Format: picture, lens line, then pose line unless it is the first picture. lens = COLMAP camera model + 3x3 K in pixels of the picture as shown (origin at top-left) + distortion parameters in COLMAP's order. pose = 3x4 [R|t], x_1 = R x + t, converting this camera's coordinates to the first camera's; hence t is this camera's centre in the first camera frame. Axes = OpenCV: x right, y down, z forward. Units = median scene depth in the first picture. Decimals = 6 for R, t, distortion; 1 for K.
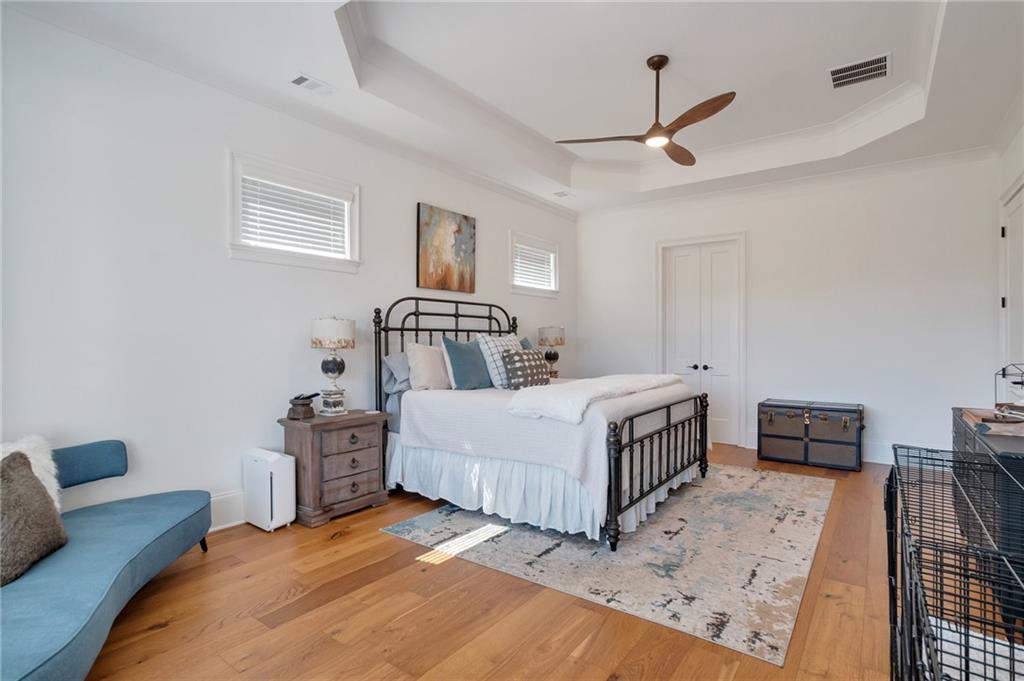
lens RADIAL K [[509.8, 0, 512.0], [0, 509.8, 340.5], [0, 0, 1]] dist [-0.022066, 0.000823]
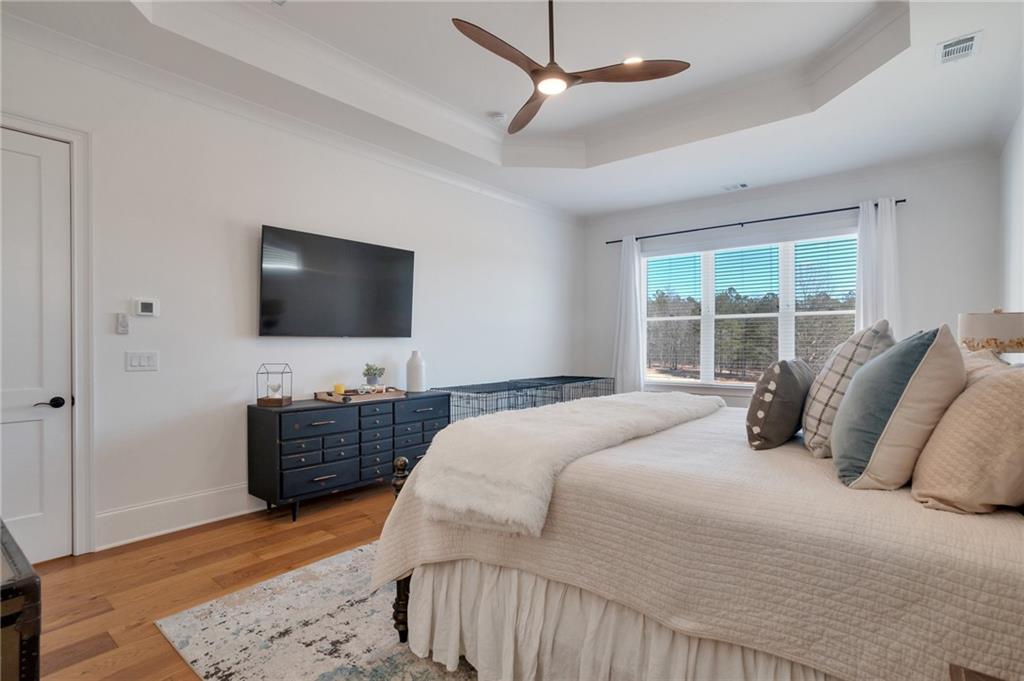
lens RADIAL K [[509.8, 0, 512.0], [0, 509.8, 340.5], [0, 0, 1]] dist [-0.022066, 0.000823]
pose [[-0.998751, 0.002372, 0.049905, 0.254728], [0.002248, 0.999994, -0.002545, 0.000133], [-0.049911, -0.002430, -0.998751, 1.444627]]
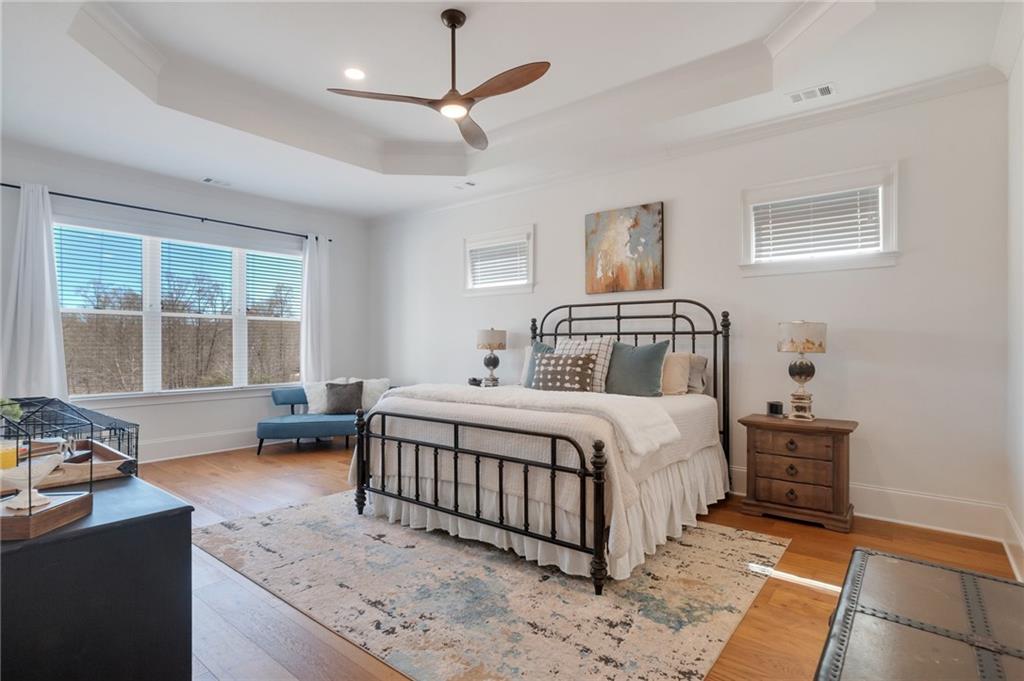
lens RADIAL K [[509.8, 0, 512.0], [0, 509.8, 340.5], [0, 0, 1]] dist [-0.022066, 0.000823]
pose [[-0.040478, -0.007223, -0.999154, 0.924615], [-0.004118, 0.999967, -0.007062, 0.000561], [0.999172, 0.003829, -0.040506, 0.924070]]
